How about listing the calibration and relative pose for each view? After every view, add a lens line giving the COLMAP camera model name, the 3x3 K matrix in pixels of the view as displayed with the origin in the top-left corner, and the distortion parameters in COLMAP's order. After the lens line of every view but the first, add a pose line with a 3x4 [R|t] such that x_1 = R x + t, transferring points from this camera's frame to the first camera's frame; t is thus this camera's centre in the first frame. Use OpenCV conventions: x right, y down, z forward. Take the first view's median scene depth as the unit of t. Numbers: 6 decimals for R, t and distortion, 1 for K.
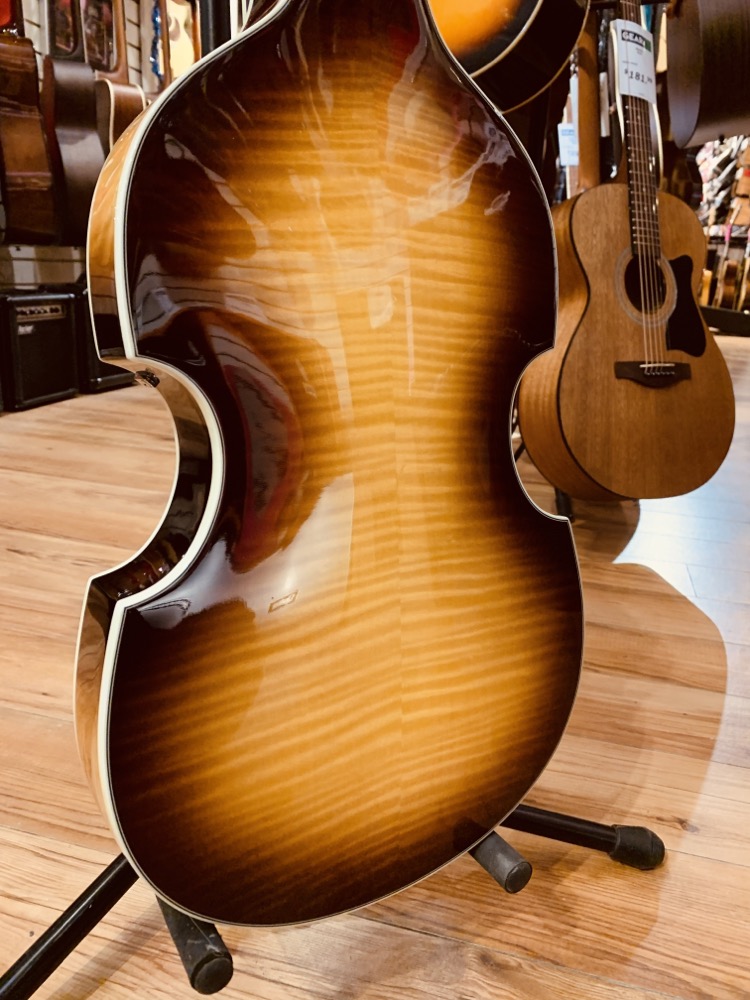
lens RADIAL K [[770.9, 0, 375.0], [0, 770.9, 500.0], [0, 0, 1]] dist [-0.002843, 0.002969]
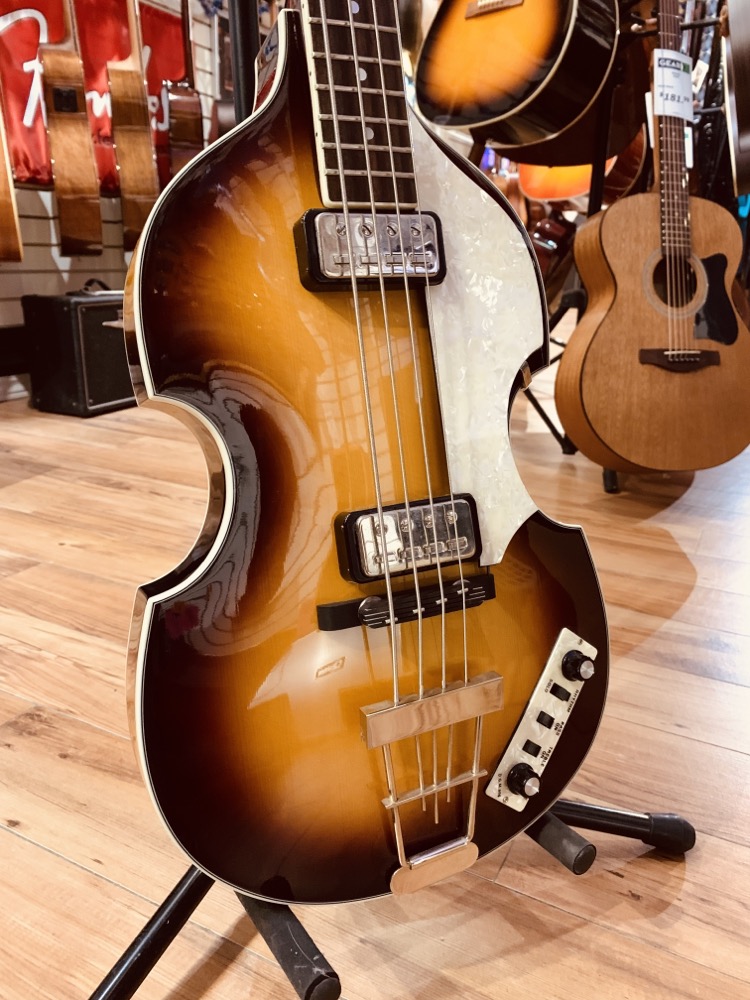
lens RADIAL K [[770.9, 0, 375.0], [0, 770.9, 500.0], [0, 0, 1]] dist [-0.002843, 0.002969]
pose [[0.974975, 0.038009, -0.219041, 0.185297], [-0.037269, 0.999277, 0.007509, 0.050560], [0.219168, 0.000843, 0.975687, -0.204449]]
